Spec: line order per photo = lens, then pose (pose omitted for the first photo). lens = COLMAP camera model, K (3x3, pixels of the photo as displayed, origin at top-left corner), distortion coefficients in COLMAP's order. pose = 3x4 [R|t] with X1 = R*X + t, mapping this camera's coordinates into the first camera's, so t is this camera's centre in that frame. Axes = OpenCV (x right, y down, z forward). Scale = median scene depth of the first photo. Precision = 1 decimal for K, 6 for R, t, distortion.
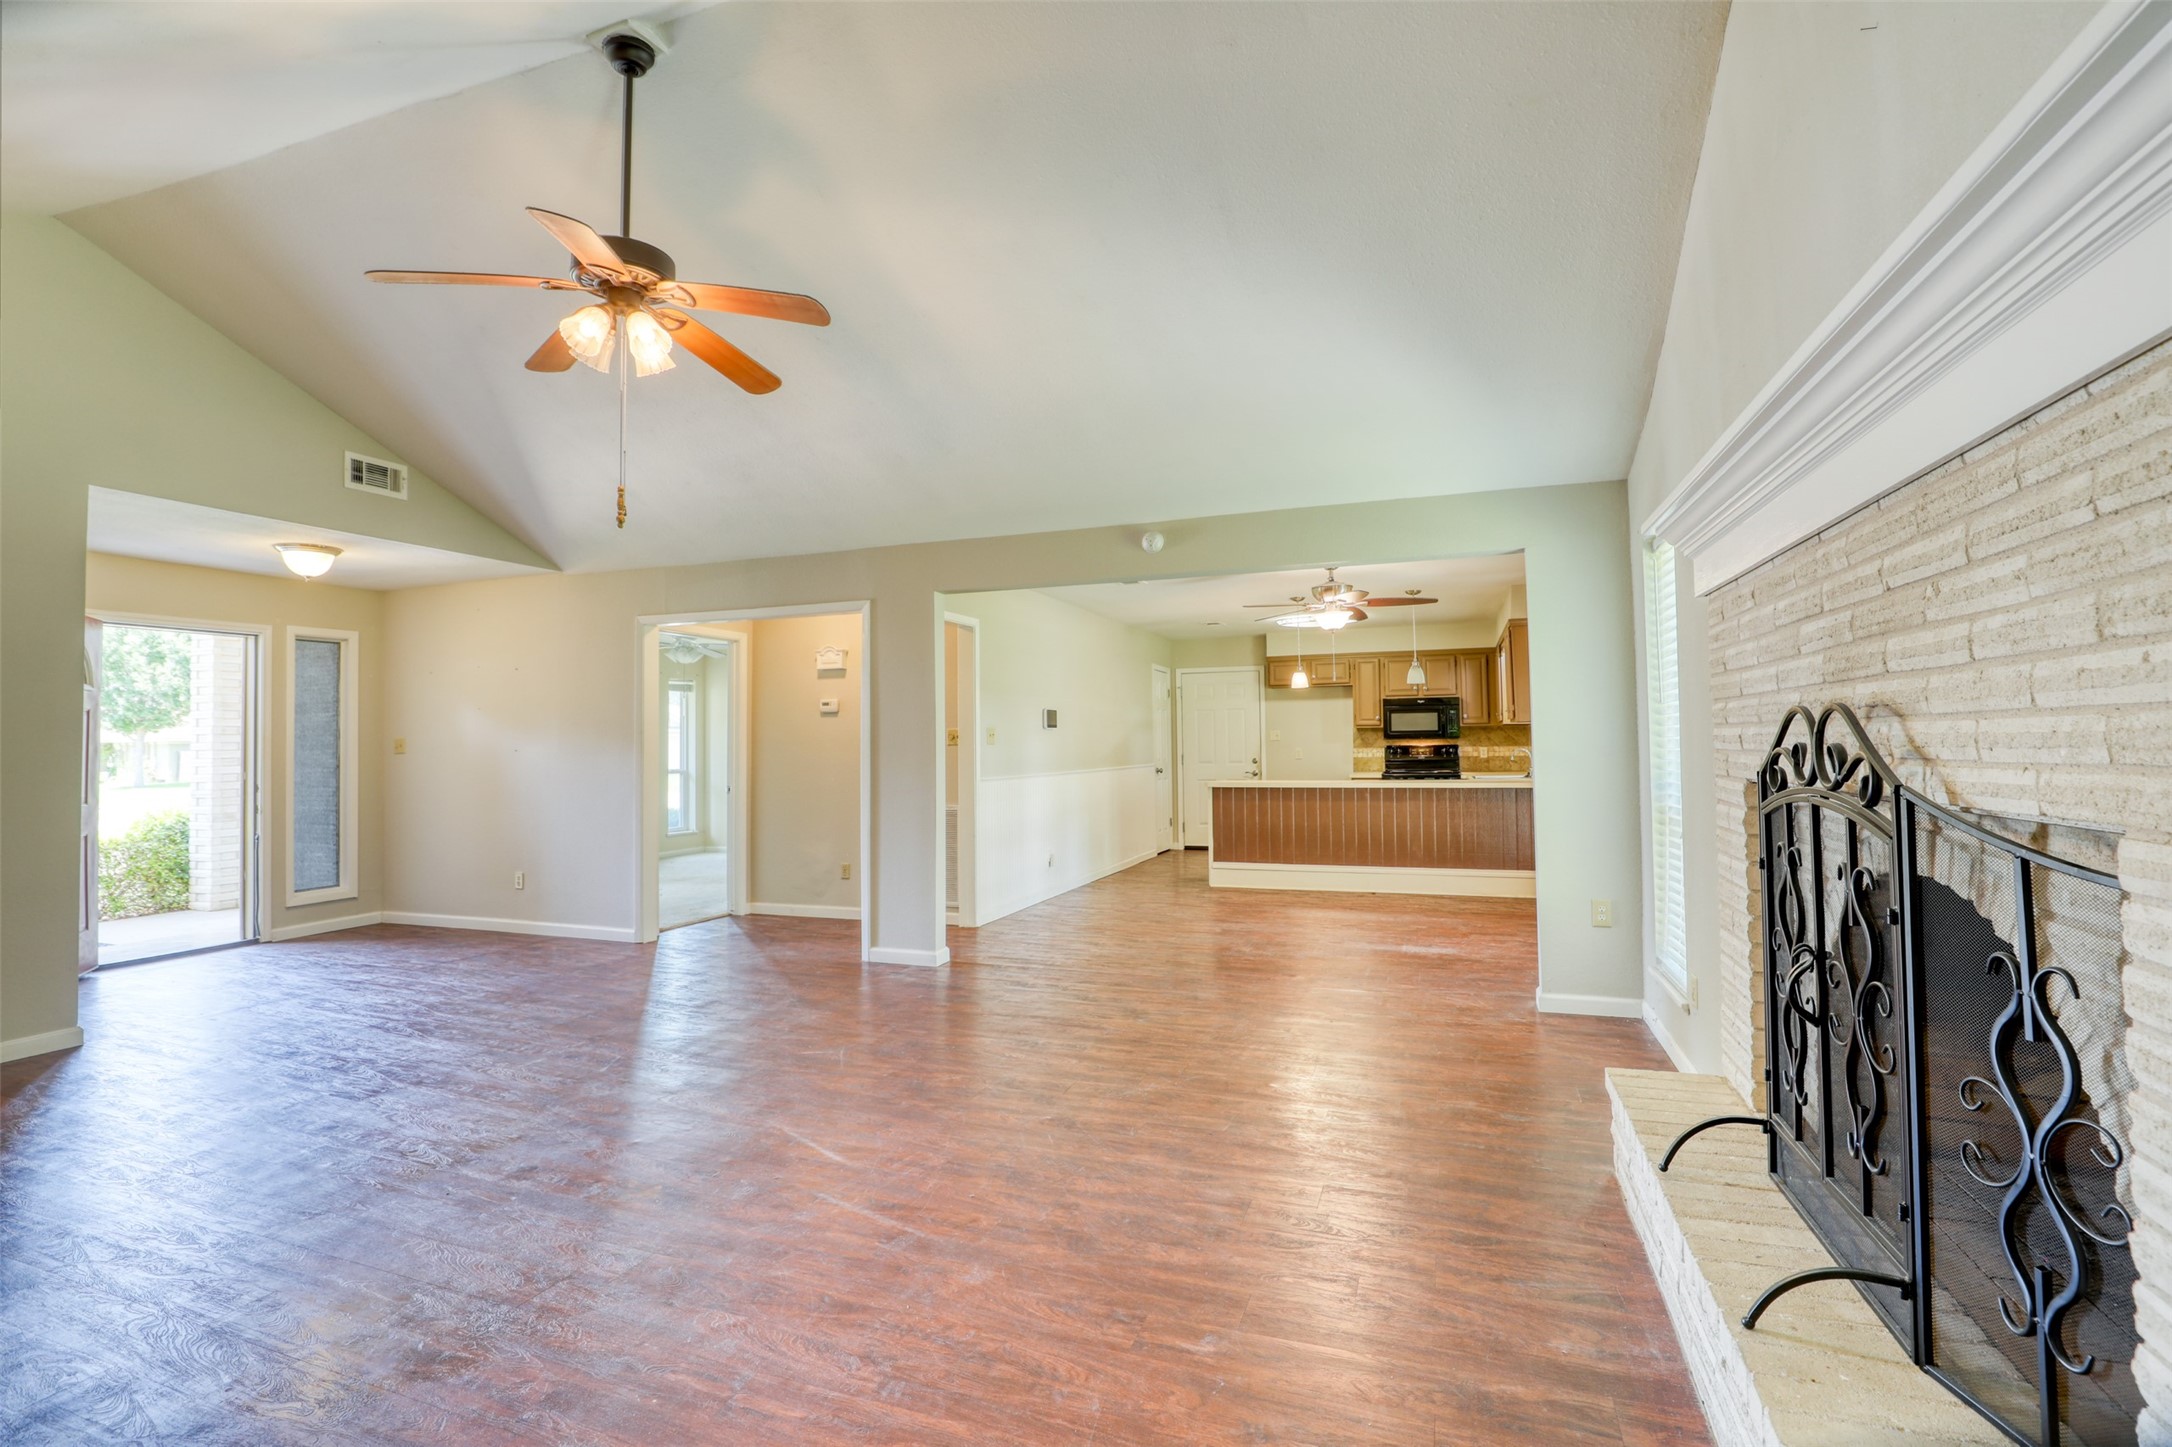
lens RADIAL K [[995.8, 0, 1083.5], [0, 995.8, 709.9], [0, 0, 1]] dist [-0.030206, 0.000935]
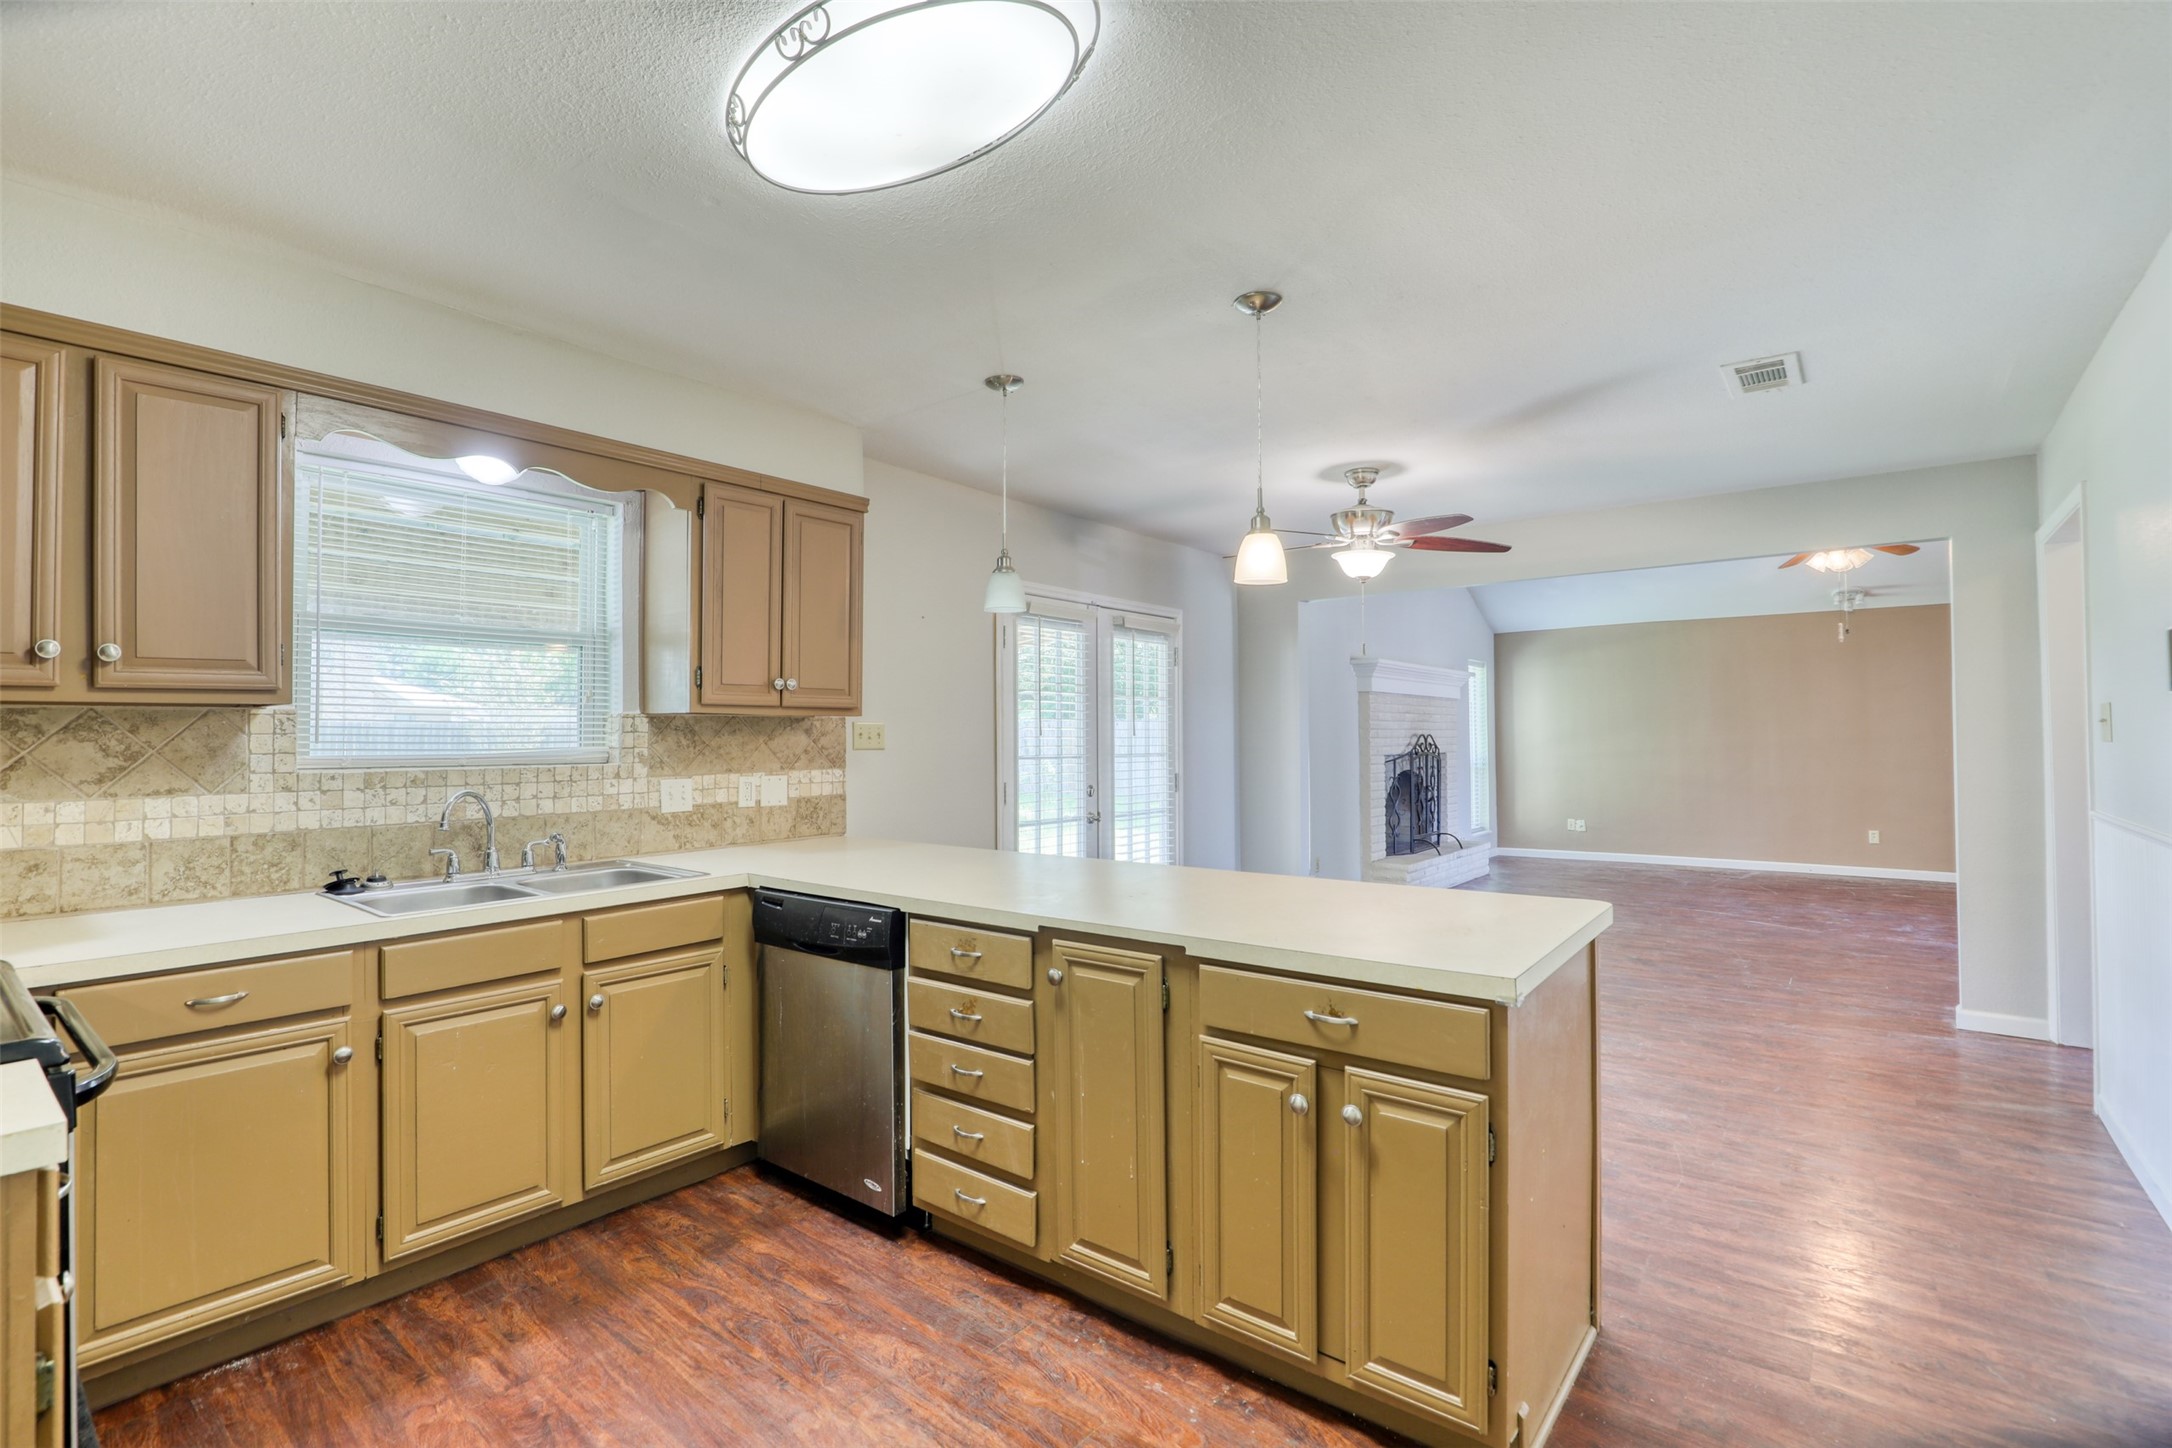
lens RADIAL K [[996.0, 0, 1082.0], [0, 996.0, 714.1], [0, 0, 1]] dist [-0.036645, 0.007762]
pose [[-0.947649, 0.026705, 0.318194, 0.181257], [0.007975, 0.998165, -0.060022, 0.039384], [-0.319213, -0.054342, -0.946124, 1.382947]]
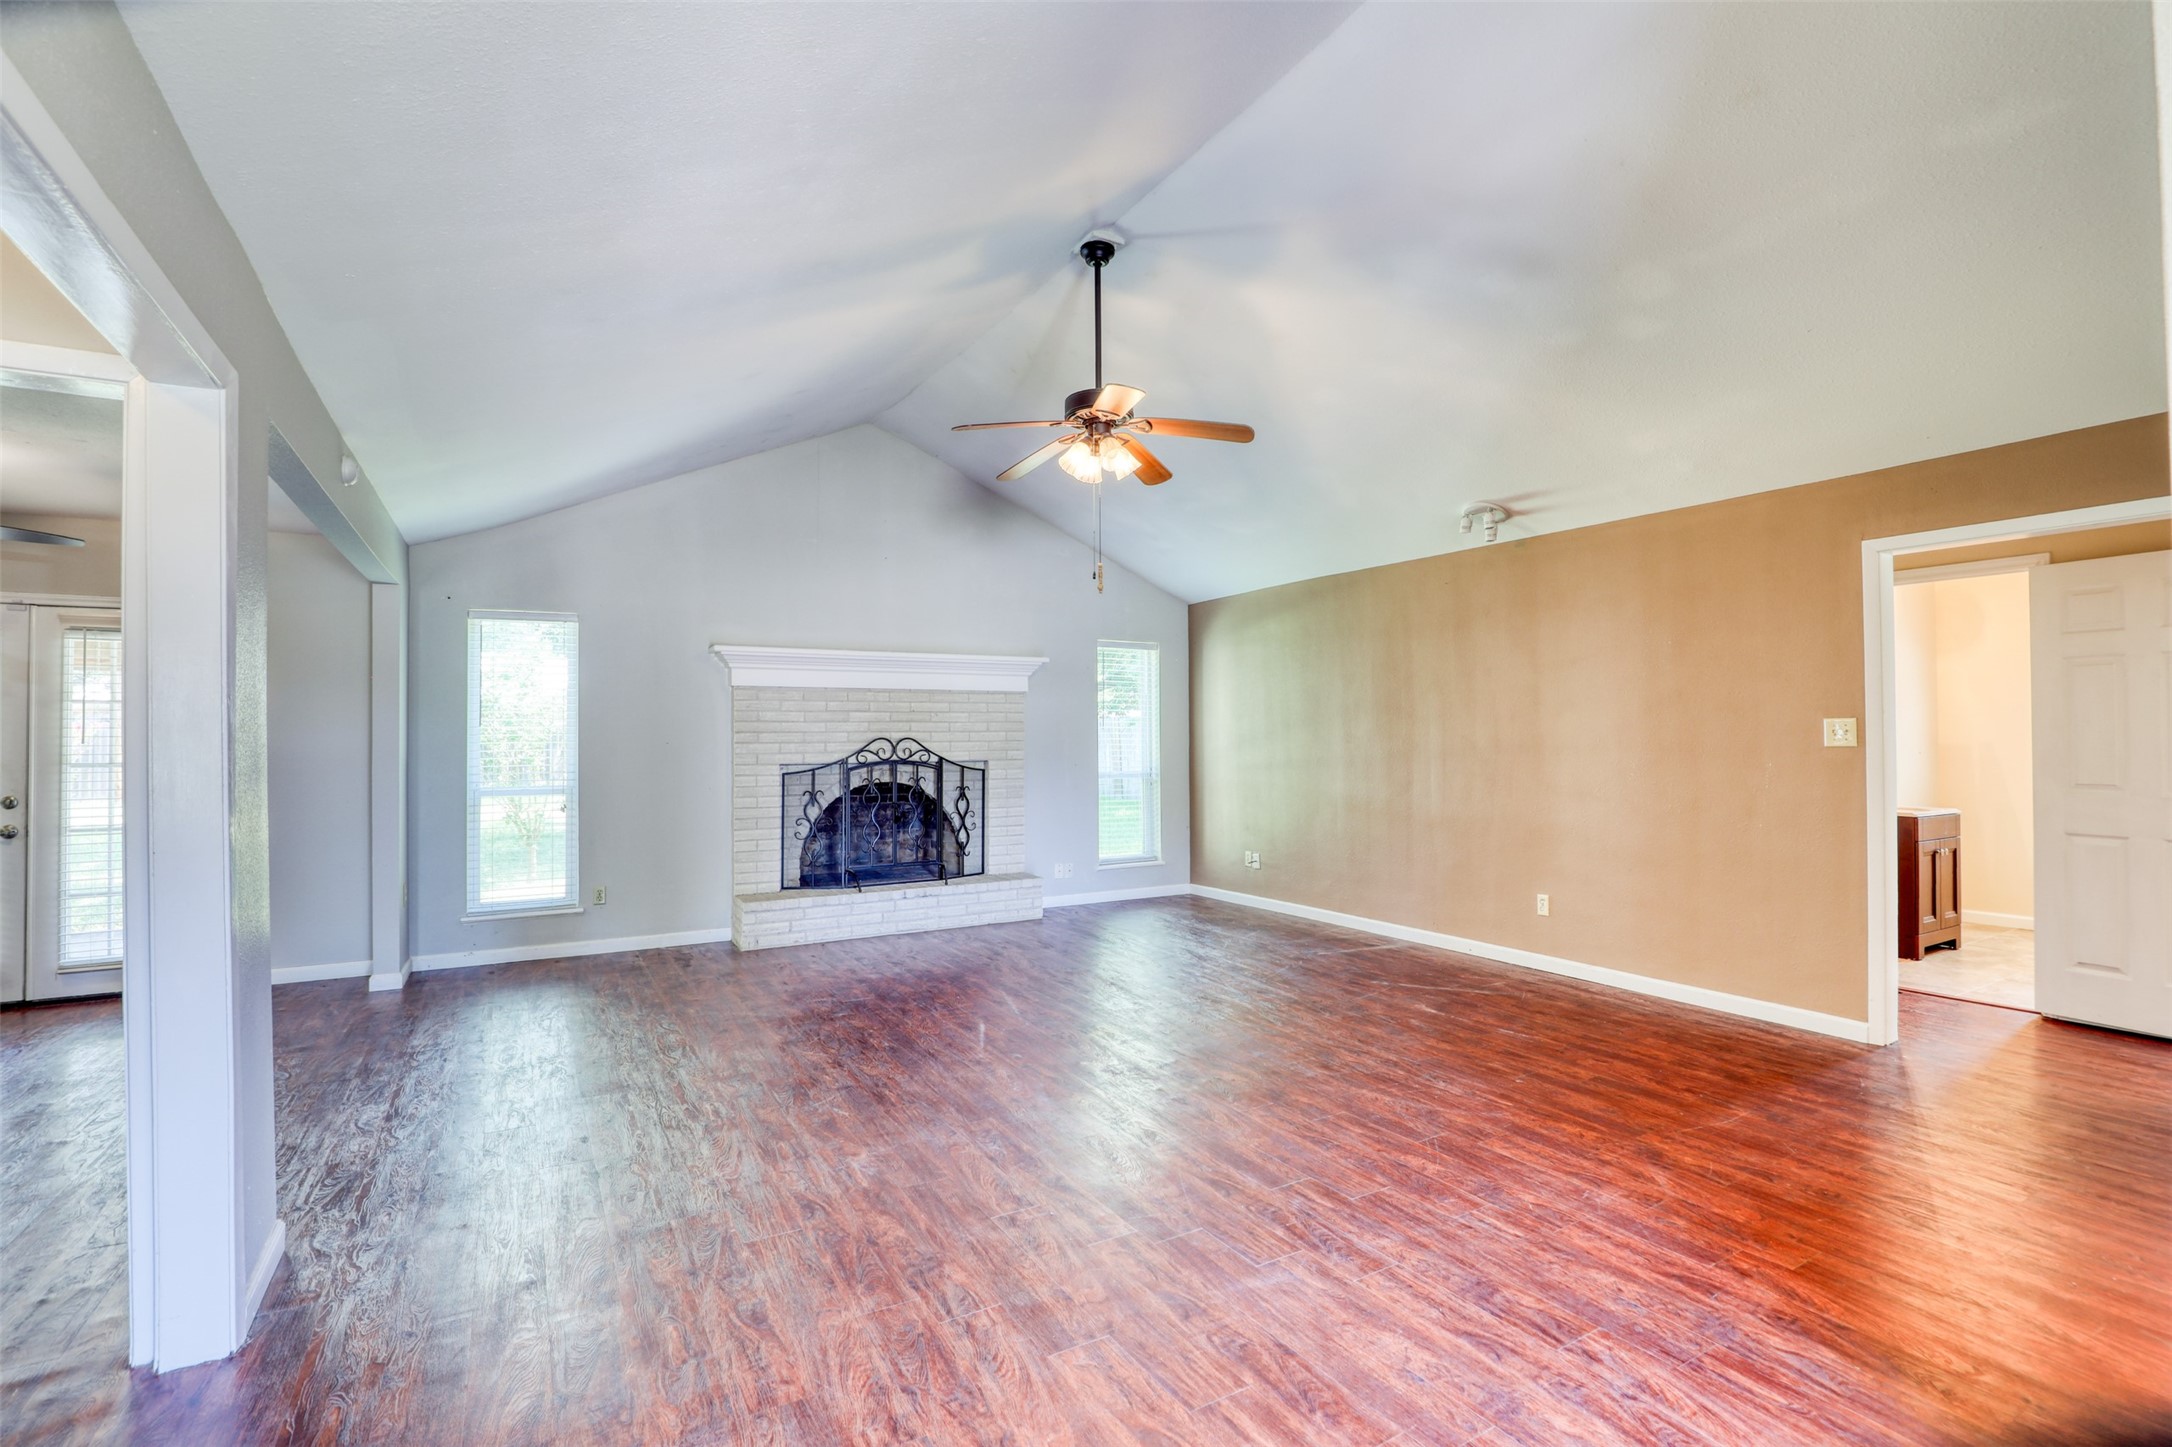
lens RADIAL K [[995.8, 0, 1083.5], [0, 995.8, 709.9], [0, 0, 1]] dist [-0.030206, 0.000935]
pose [[-0.768380, 0.035584, 0.639004, -0.509576], [-0.003757, 0.998185, -0.060103, 0.026128], [-0.639983, -0.048583, -0.766852, 0.788045]]
